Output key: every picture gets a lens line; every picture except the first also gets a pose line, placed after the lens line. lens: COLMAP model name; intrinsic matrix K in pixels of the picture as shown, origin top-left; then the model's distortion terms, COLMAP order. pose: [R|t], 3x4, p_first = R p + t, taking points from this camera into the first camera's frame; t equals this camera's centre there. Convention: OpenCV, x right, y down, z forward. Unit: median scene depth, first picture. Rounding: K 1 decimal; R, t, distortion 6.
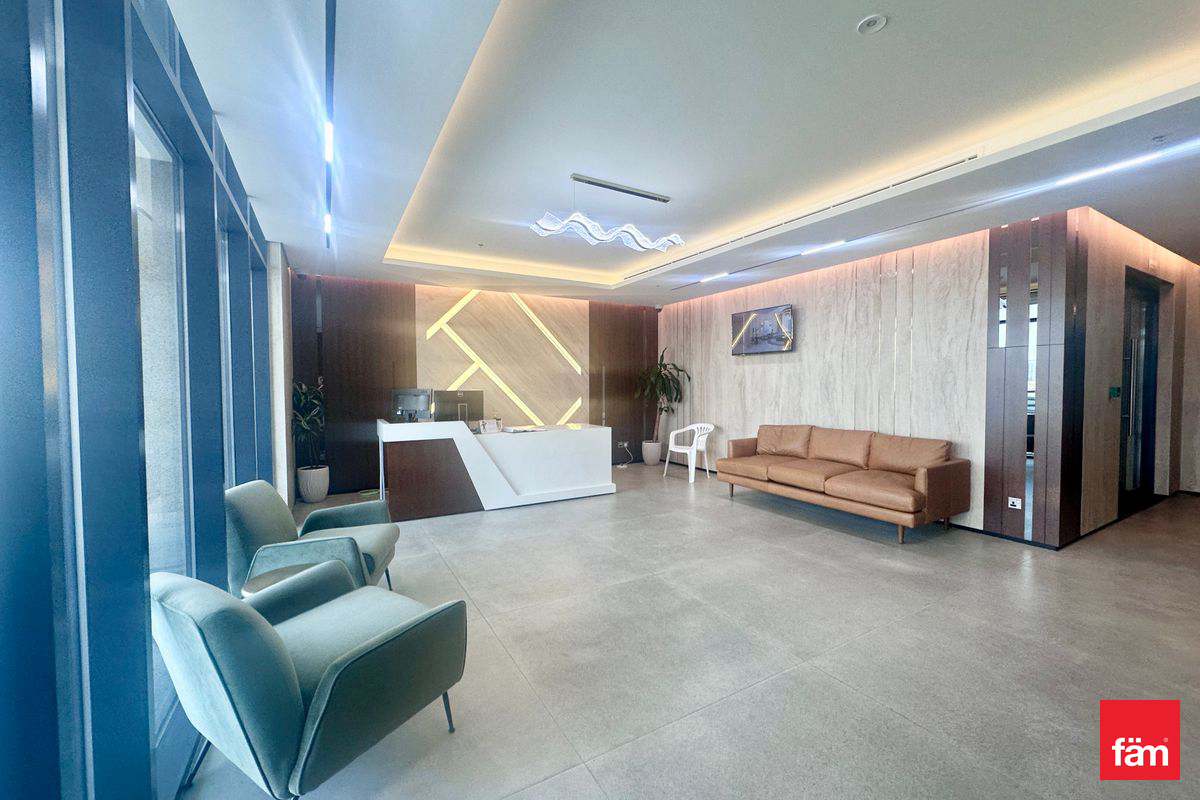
lens RADIAL K [[475.1, 0, 597.7], [0, 475.1, 398.4], [0, 0, 1]] dist [-0.002413, -0.000339]
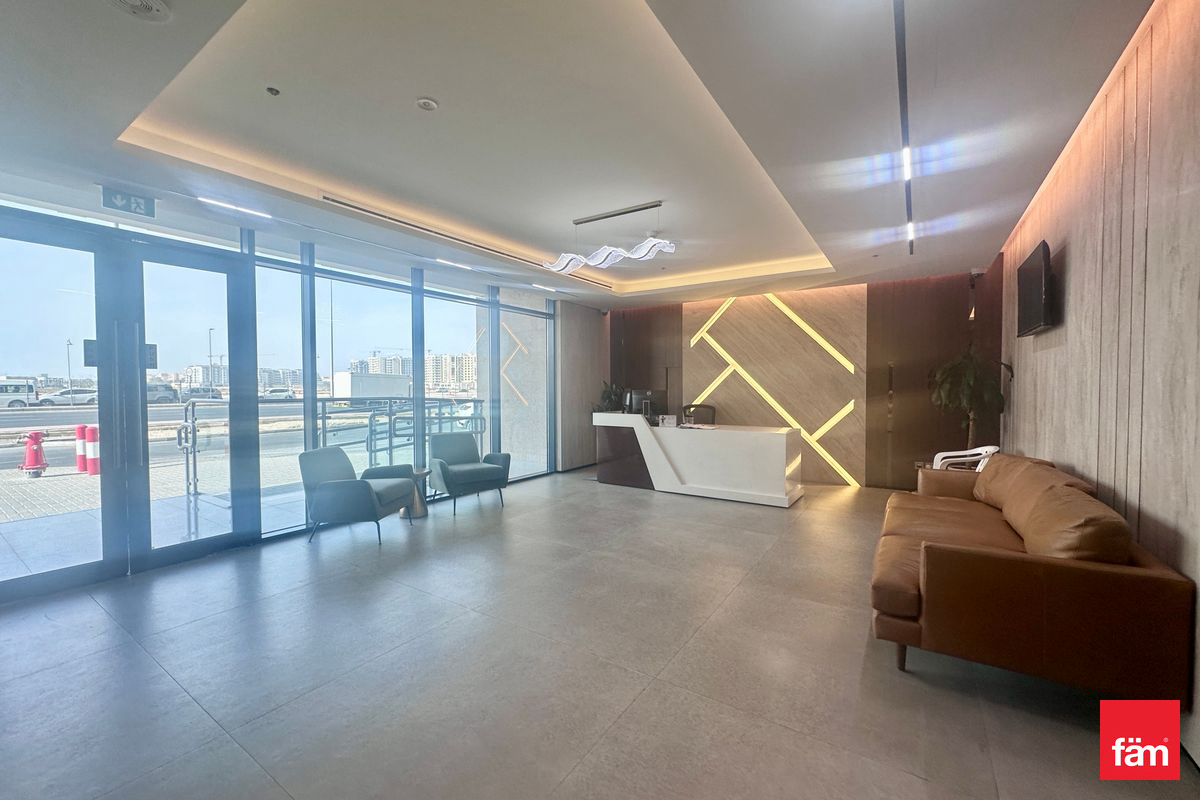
lens RADIAL K [[475.1, 0, 601.6], [0, 475.1, 397.8], [0, 0, 1]] dist [-0.002413, -0.000339]
pose [[0.450933, 0.023993, -0.892235, 0.654274], [-0.026853, 0.999551, 0.013307, -0.008188], [0.892154, 0.017959, 0.451375, 0.286710]]
